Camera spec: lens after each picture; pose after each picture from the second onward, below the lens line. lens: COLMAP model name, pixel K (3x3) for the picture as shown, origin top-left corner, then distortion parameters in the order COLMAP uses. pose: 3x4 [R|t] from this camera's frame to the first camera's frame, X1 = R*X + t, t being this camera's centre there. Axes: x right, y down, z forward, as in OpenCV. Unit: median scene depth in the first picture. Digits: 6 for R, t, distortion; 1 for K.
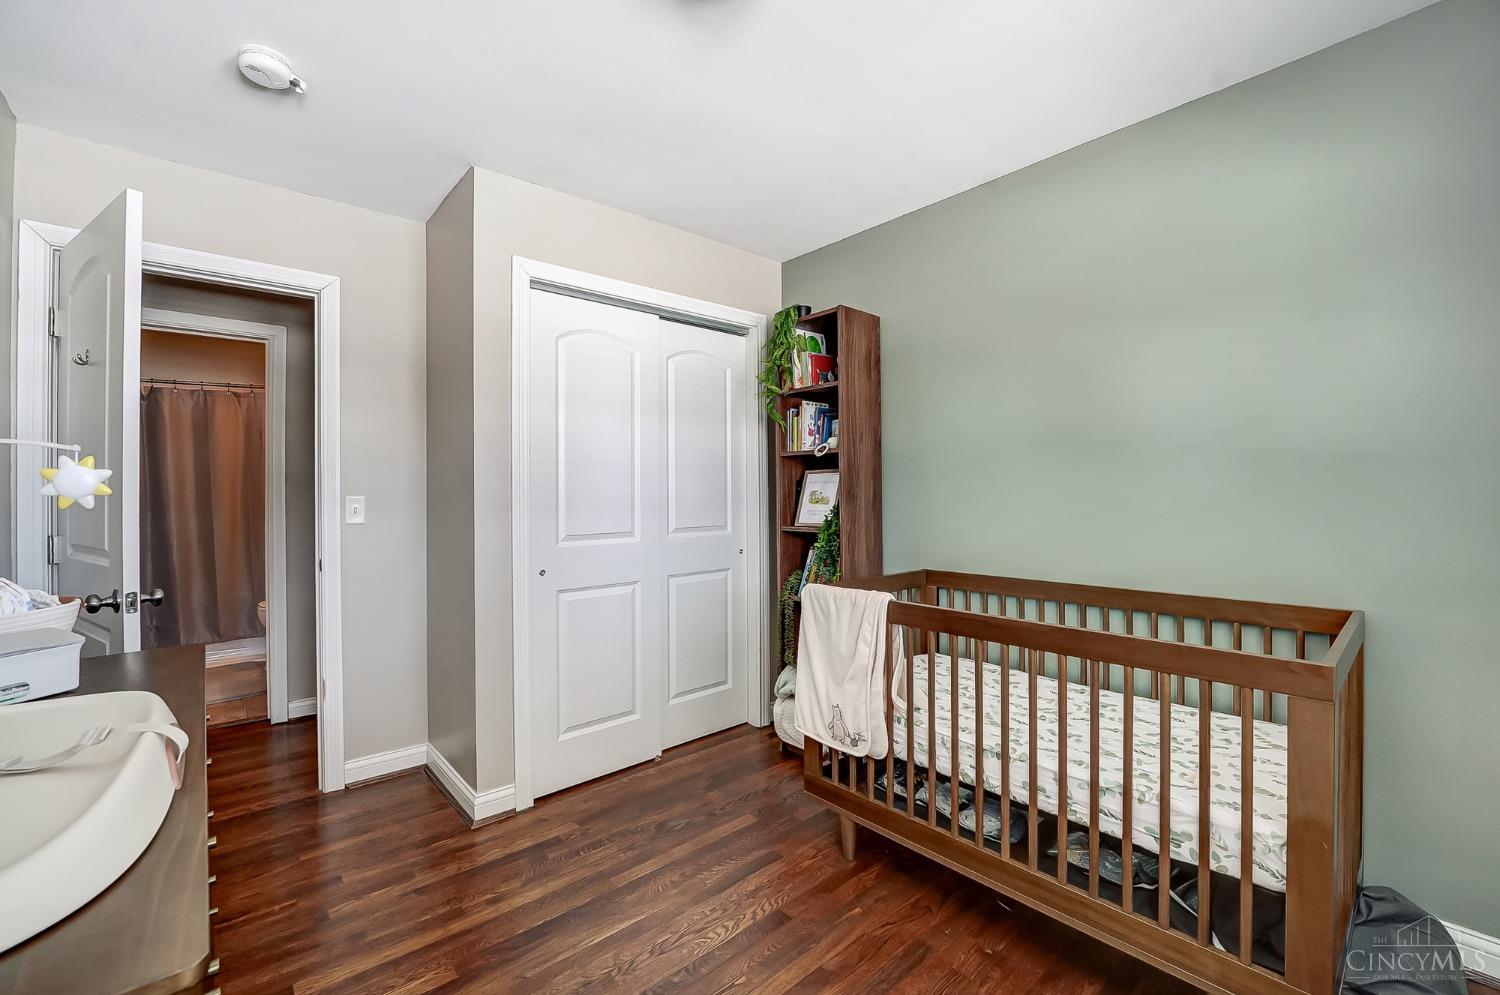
lens RADIAL K [[624.9, 0, 738.1], [0, 624.9, 497.5], [0, 0, 1]] dist [-0.000073, -0.000006]
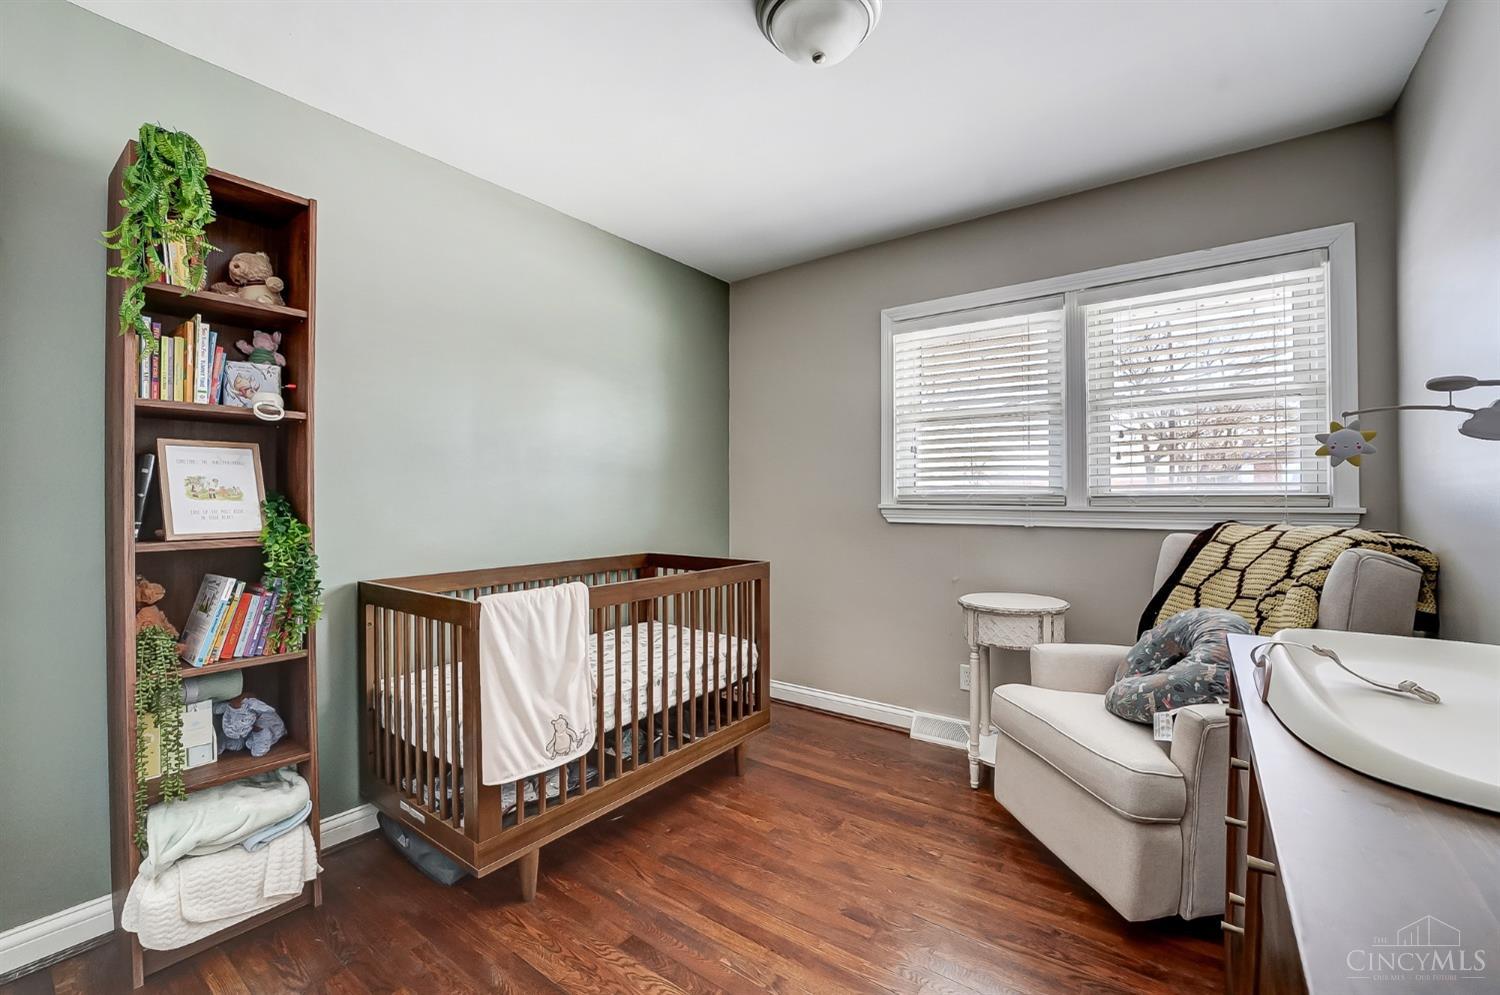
lens RADIAL K [[624.9, 0, 738.1], [0, 624.9, 497.5], [0, 0, 1]] dist [-0.000073, -0.000006]
pose [[-0.200570, 0.011438, 0.979613, -0.868586], [0.008264, 0.999916, -0.009983, 0.029793], [-0.979645, 0.006093, -0.200648, 1.028118]]
